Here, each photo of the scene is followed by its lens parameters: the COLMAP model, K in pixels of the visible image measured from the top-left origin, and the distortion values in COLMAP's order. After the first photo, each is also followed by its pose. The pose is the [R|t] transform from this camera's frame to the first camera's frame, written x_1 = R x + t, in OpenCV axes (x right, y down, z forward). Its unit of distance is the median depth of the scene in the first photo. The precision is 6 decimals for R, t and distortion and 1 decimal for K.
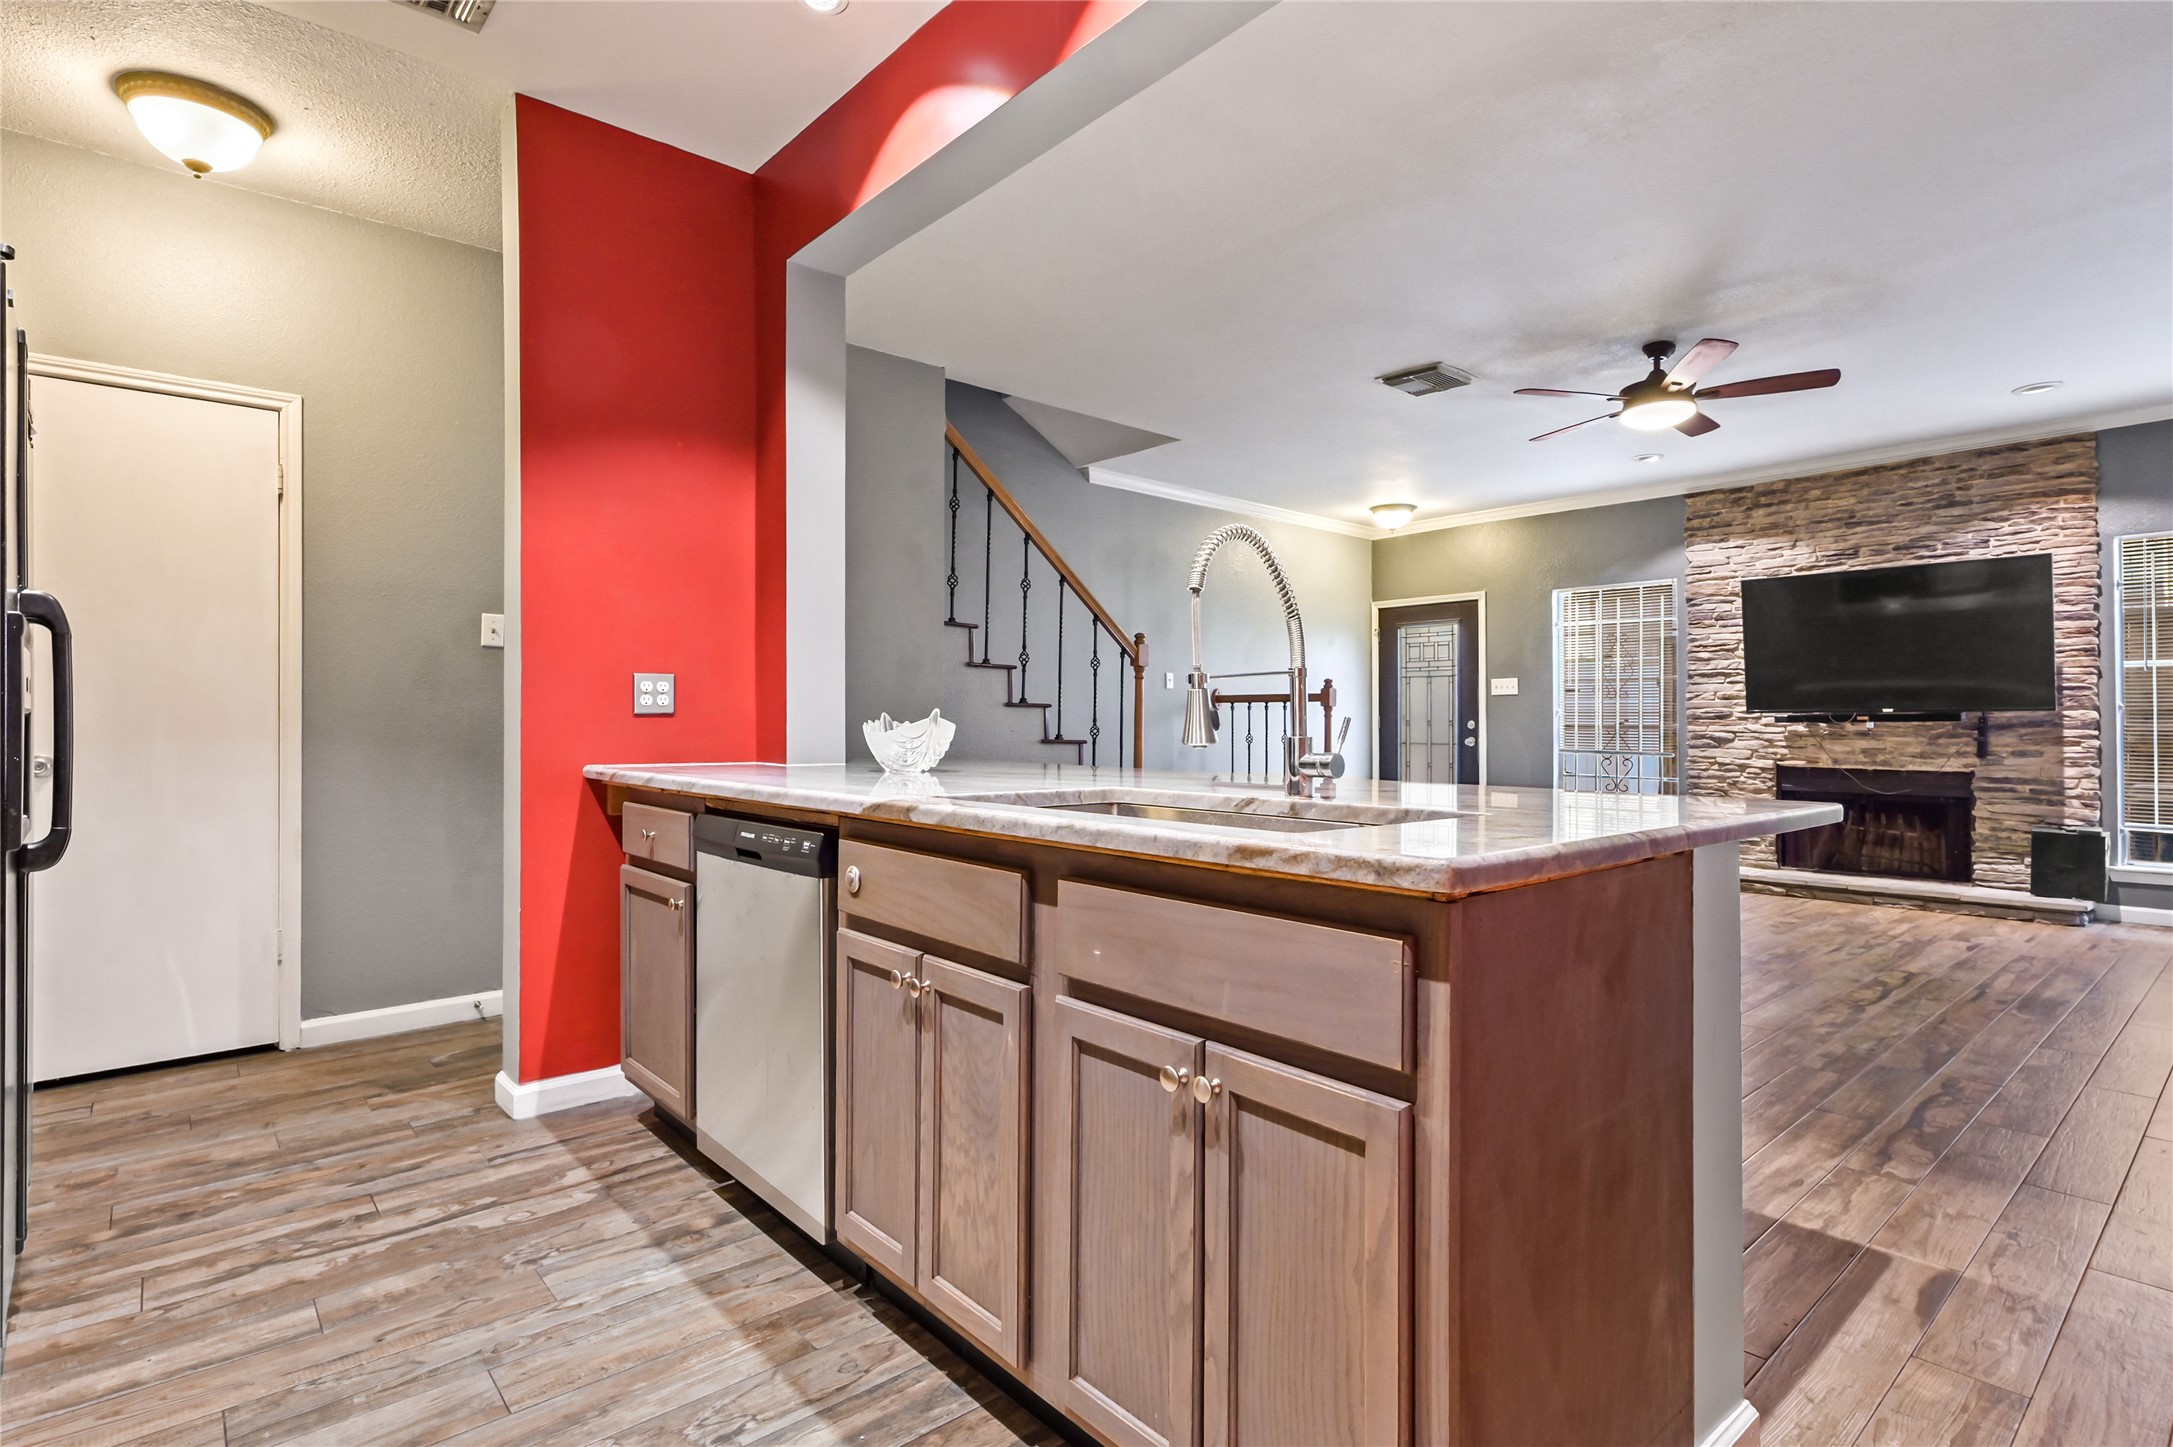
lens RADIAL K [[1070.7, 0, 1100.2], [0, 1070.7, 716.4], [0, 0, 1]] dist [-0.004855, -0.000563]
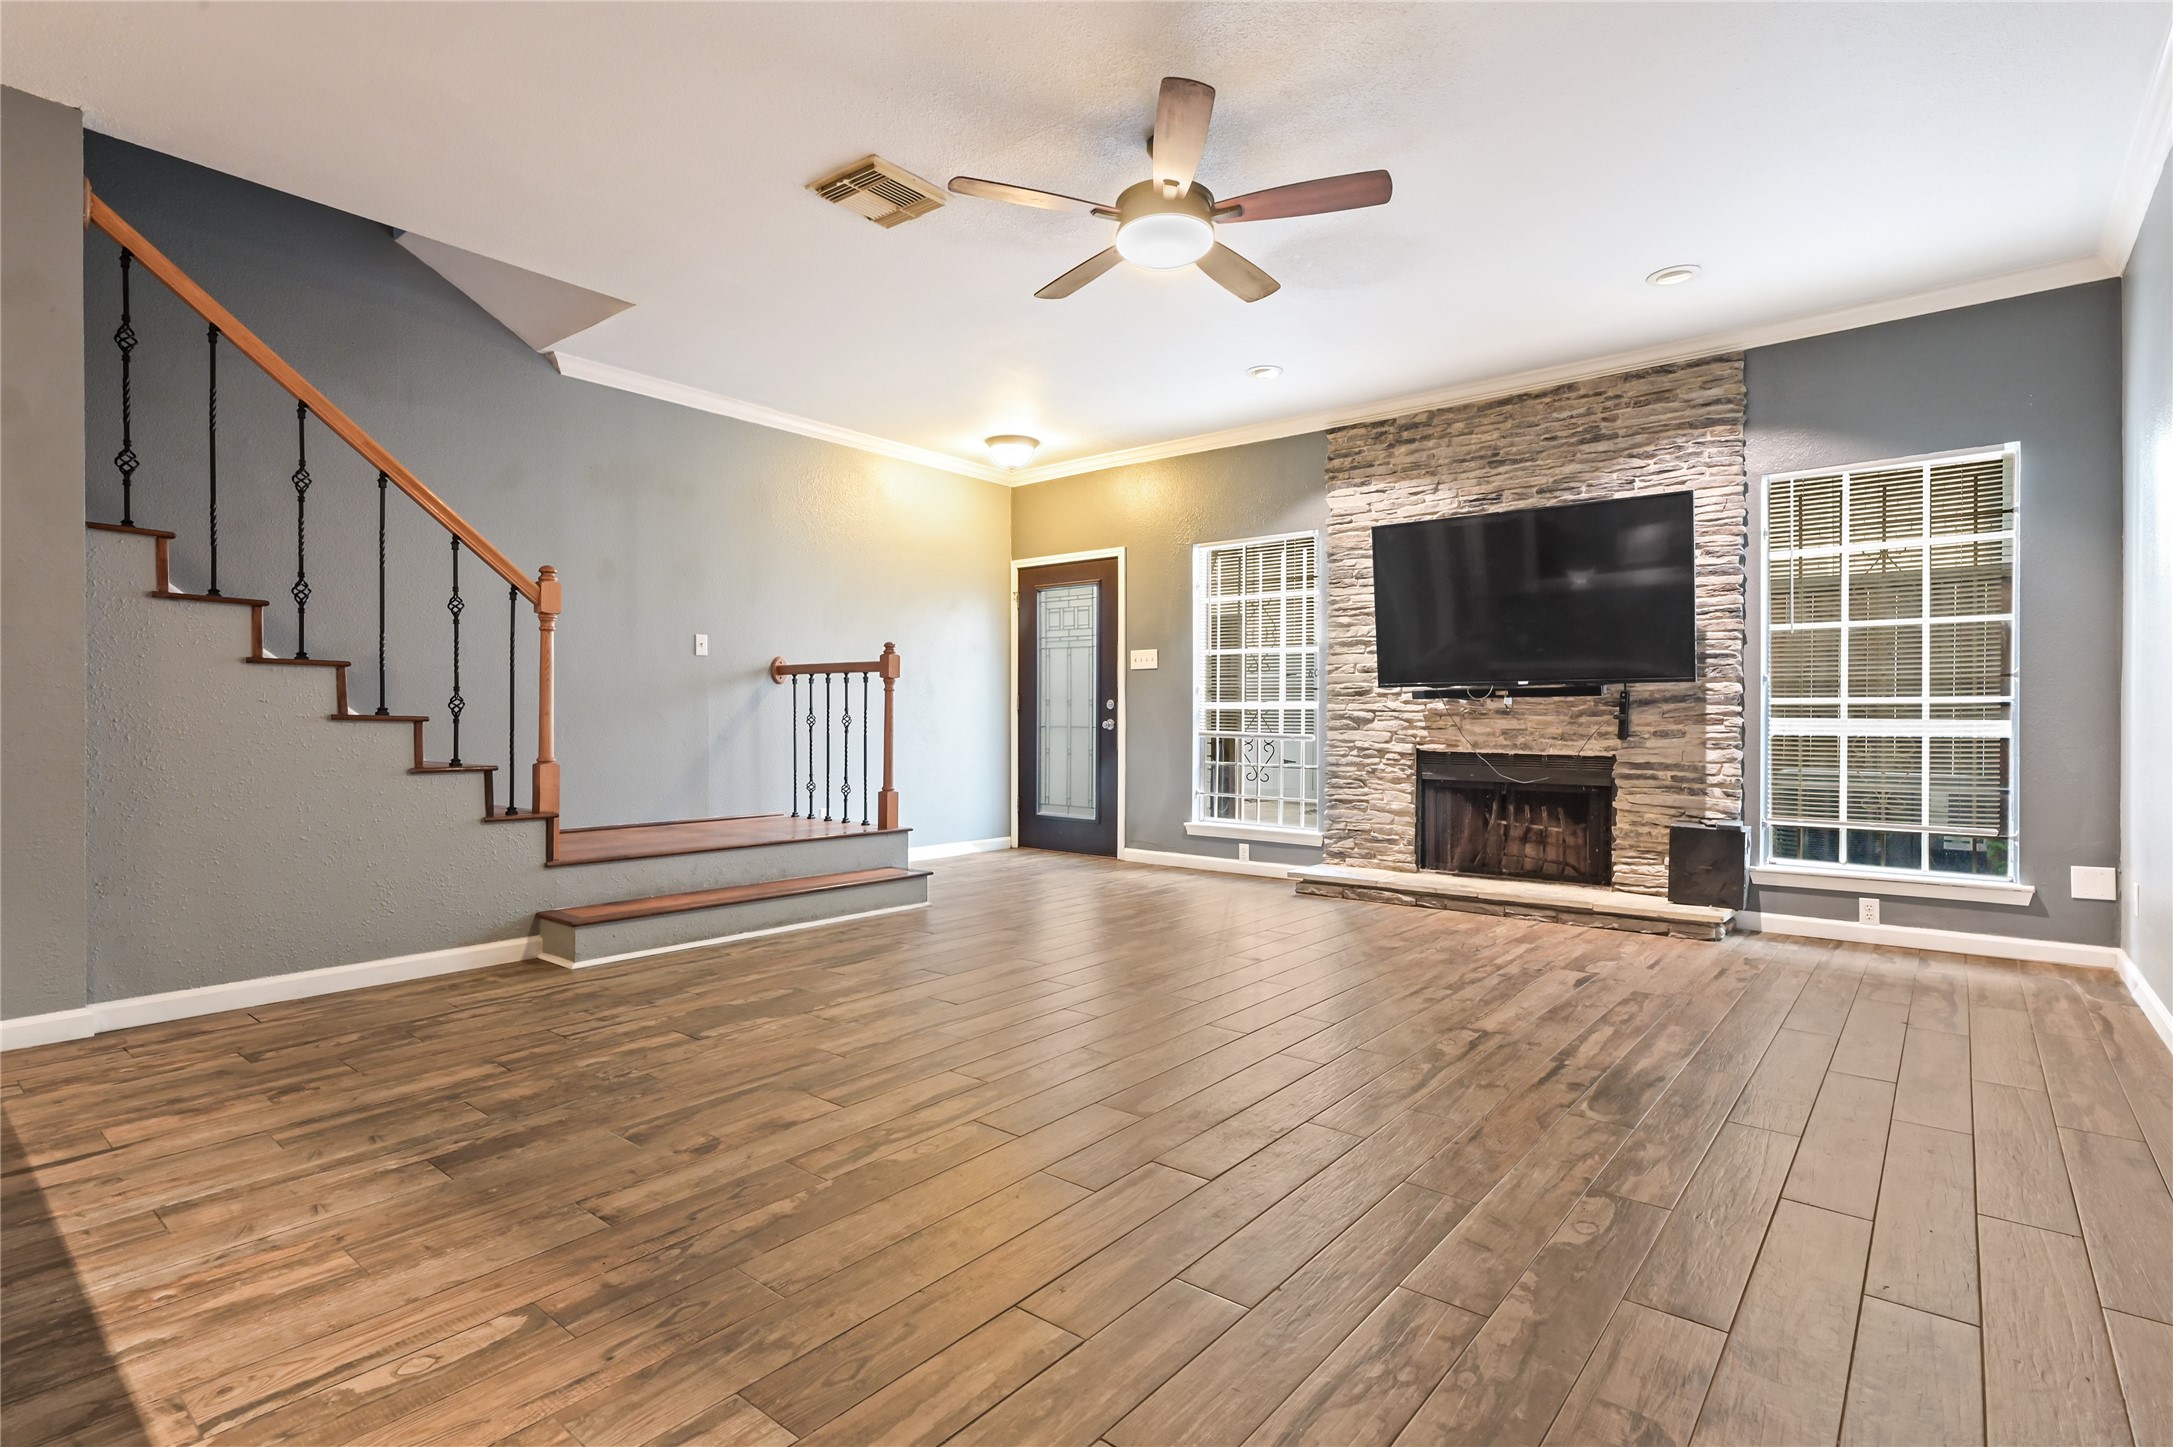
lens RADIAL K [[1070.7, 0, 1089.6], [0, 1070.7, 729.6], [0, 0, 1]] dist [-0.004855, -0.000563]
pose [[0.985106, -0.001861, 0.171937, 0.265663], [-0.001794, 0.999776, 0.021096, 0.014147], [-0.171937, -0.021090, 0.984882, 0.239745]]
